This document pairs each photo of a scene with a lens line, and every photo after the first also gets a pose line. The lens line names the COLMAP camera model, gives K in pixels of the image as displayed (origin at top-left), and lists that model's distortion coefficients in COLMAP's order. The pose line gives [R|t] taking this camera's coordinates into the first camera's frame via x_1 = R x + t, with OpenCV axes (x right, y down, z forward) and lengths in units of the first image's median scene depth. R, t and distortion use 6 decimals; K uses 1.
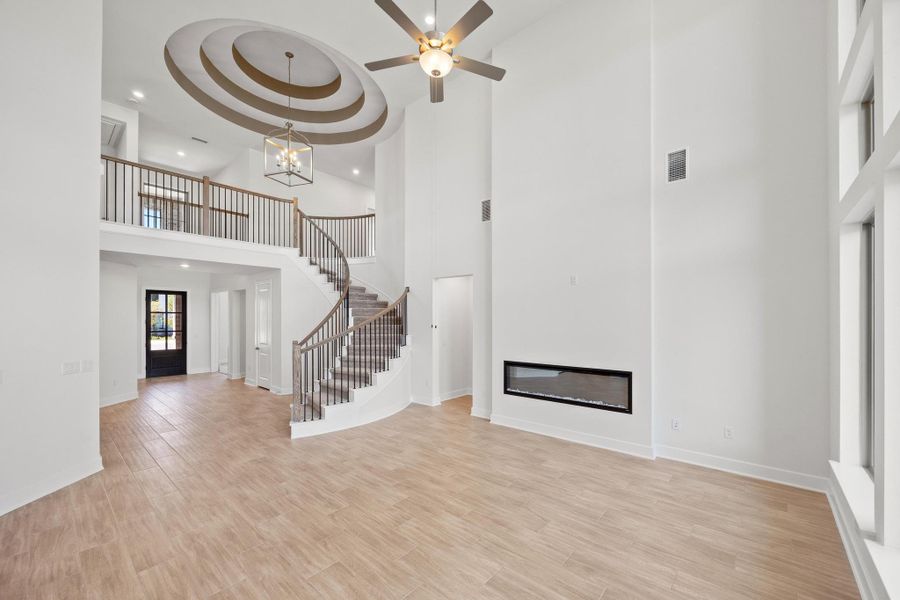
lens RADIAL K [[356.9, 0, 472.9], [0, 356.9, 317.8], [0, 0, 1]] dist [-0.007260, 0.000010]
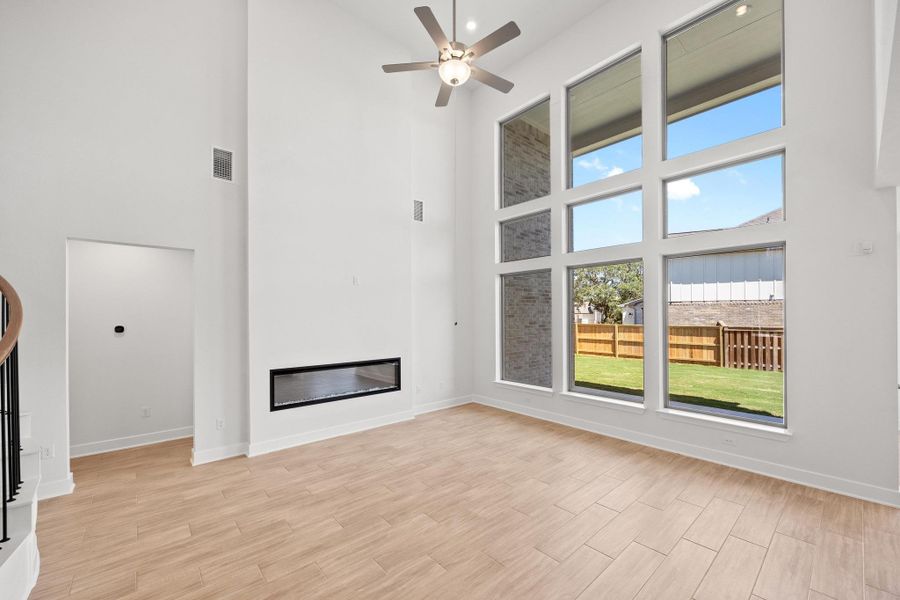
lens RADIAL K [[356.9, 0, 460.8], [0, 356.9, 317.0], [0, 0, 1]] dist [-0.007260, 0.000010]
pose [[0.152252, -0.003014, 0.988337, -0.867747], [0.006531, 0.999977, 0.002043, 0.004127], [-0.988320, 0.006144, 0.152268, 0.633411]]
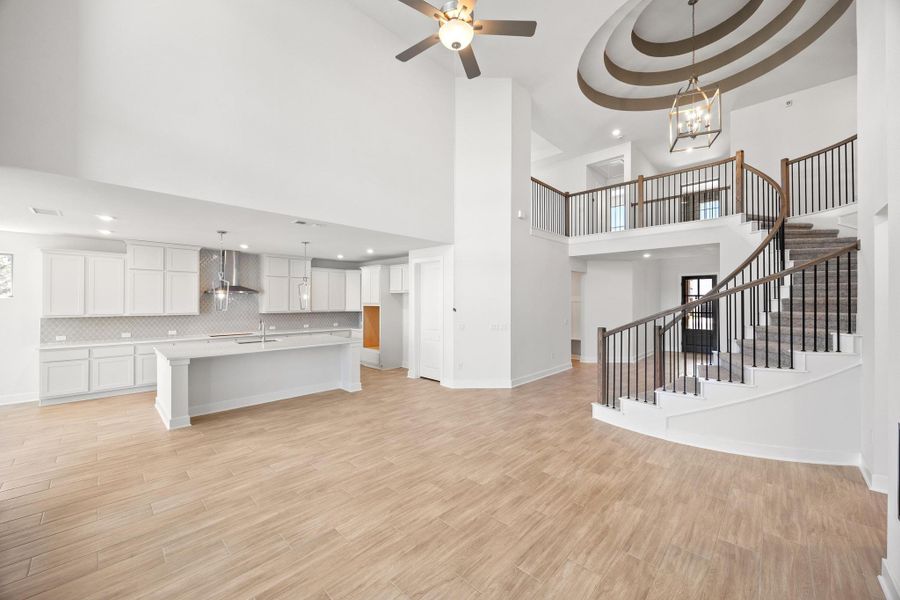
lens RADIAL K [[343.4, 0, 453.9], [0, 343.4, 296.4], [0, 0, 1]] dist [-0.004262, -0.000153]
pose [[-0.074896, -0.011288, -0.997127, 0.626337], [-0.000831, 0.999936, -0.011257, 0.000492], [0.997191, -0.000014, -0.074901, 0.816392]]
